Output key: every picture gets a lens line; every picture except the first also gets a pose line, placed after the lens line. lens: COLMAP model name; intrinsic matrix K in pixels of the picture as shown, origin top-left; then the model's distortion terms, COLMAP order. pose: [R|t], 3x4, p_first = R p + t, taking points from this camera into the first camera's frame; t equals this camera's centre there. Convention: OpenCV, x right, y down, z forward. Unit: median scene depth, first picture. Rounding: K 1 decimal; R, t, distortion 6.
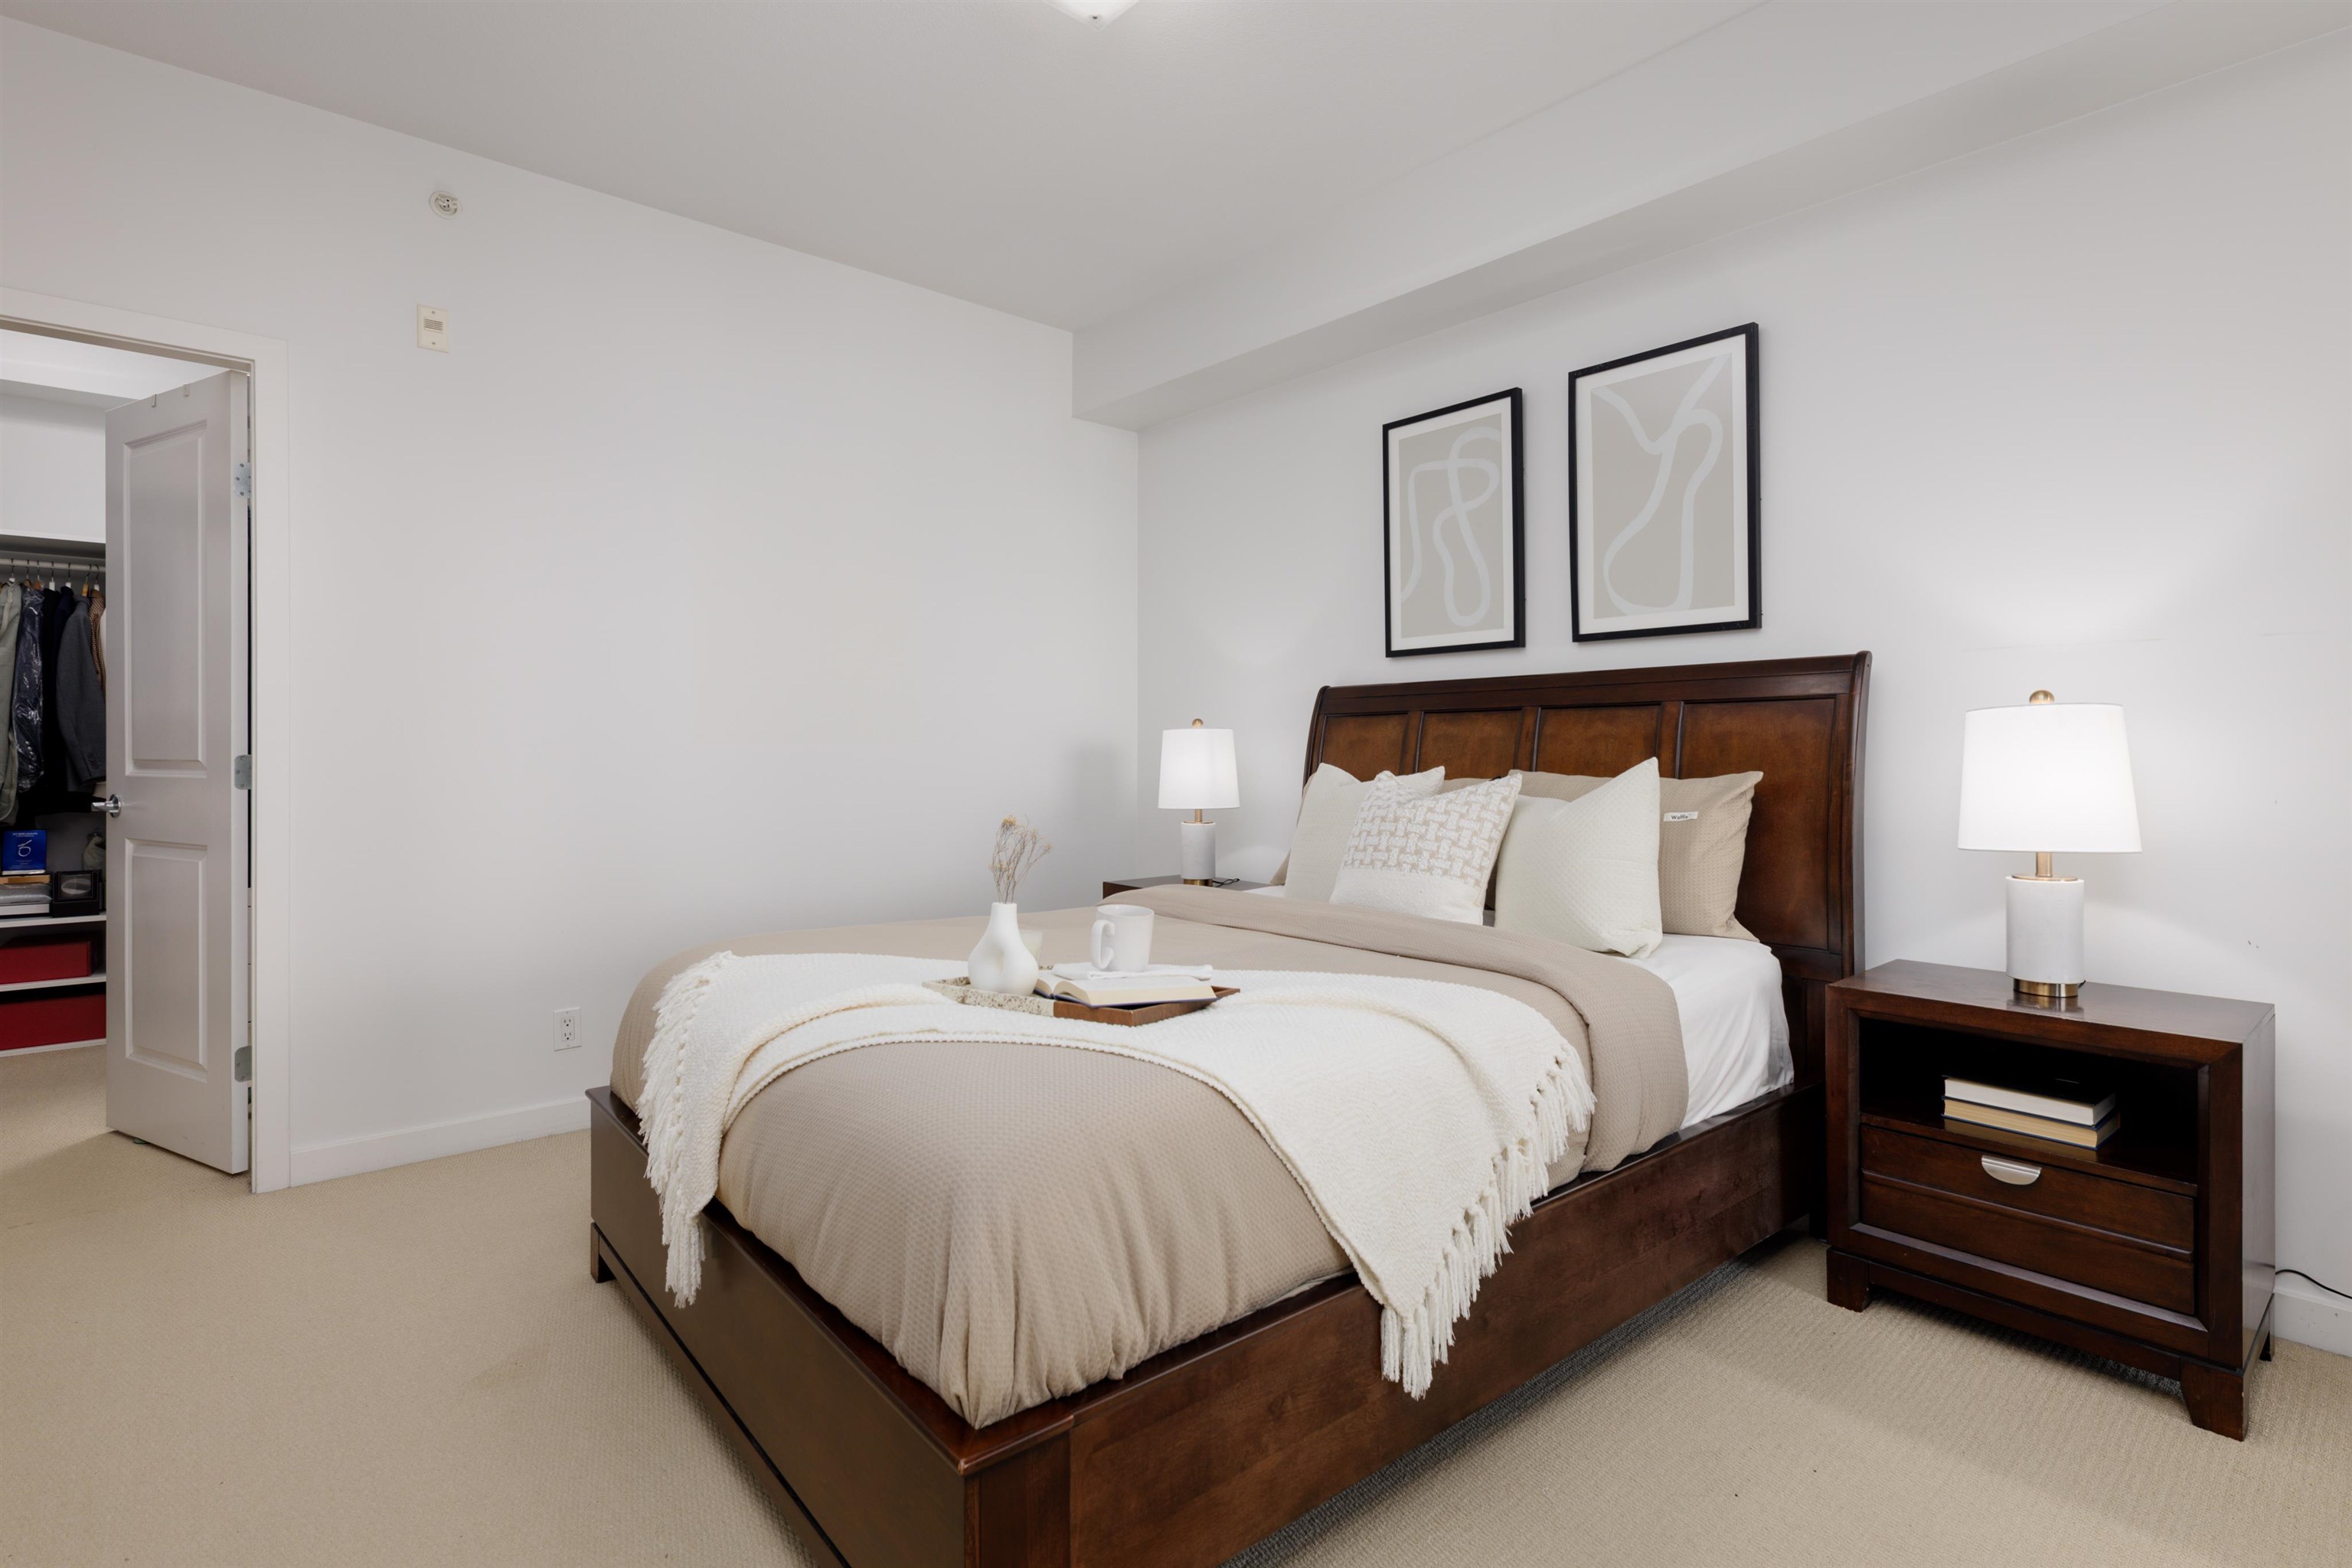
lens RADIAL K [[1153.2, 0, 1176.9], [0, 1153.2, 765.8], [0, 0, 1]] dist [-0.000125, -0.000024]
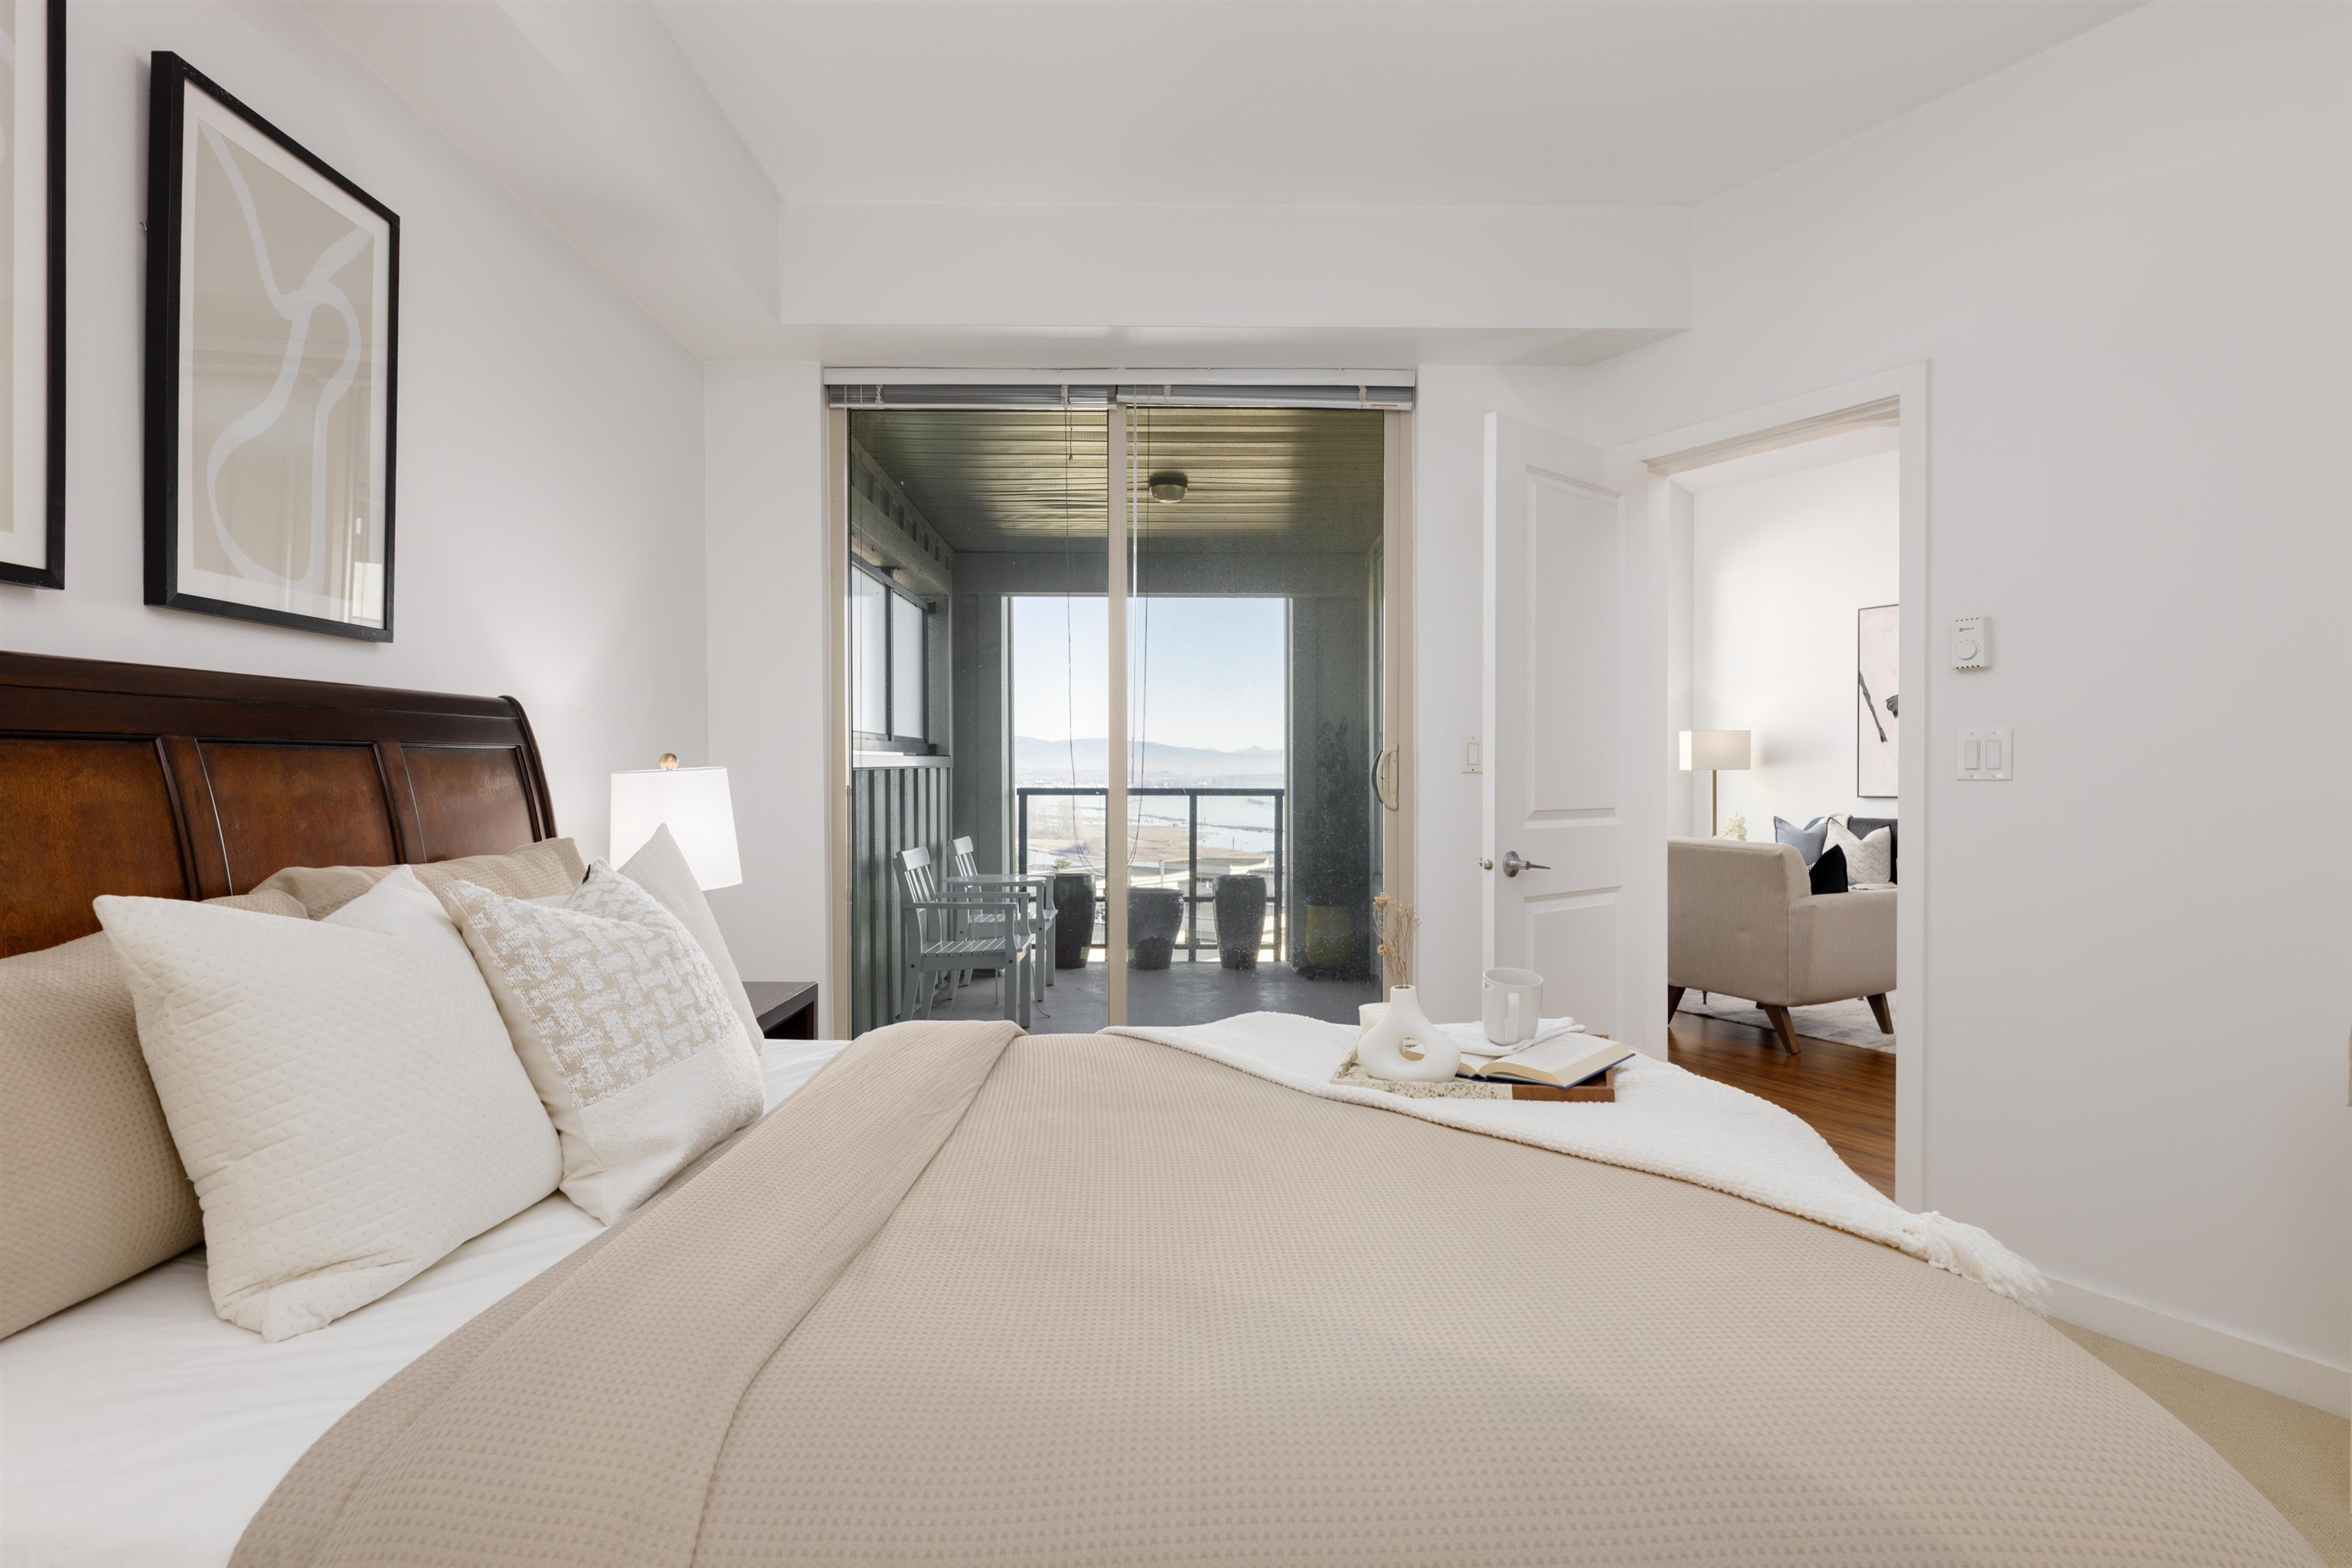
lens RADIAL K [[1281.1, 0, 1178.5], [0, 1281.1, 776.7], [0, 0, 1]] dist [-0.000965, -0.000091]
pose [[-0.774736, -0.001131, 0.632284, -0.341727], [0.006712, 0.999927, 0.010013, -0.038786], [-0.632249, 0.012002, -0.774672, 1.196313]]
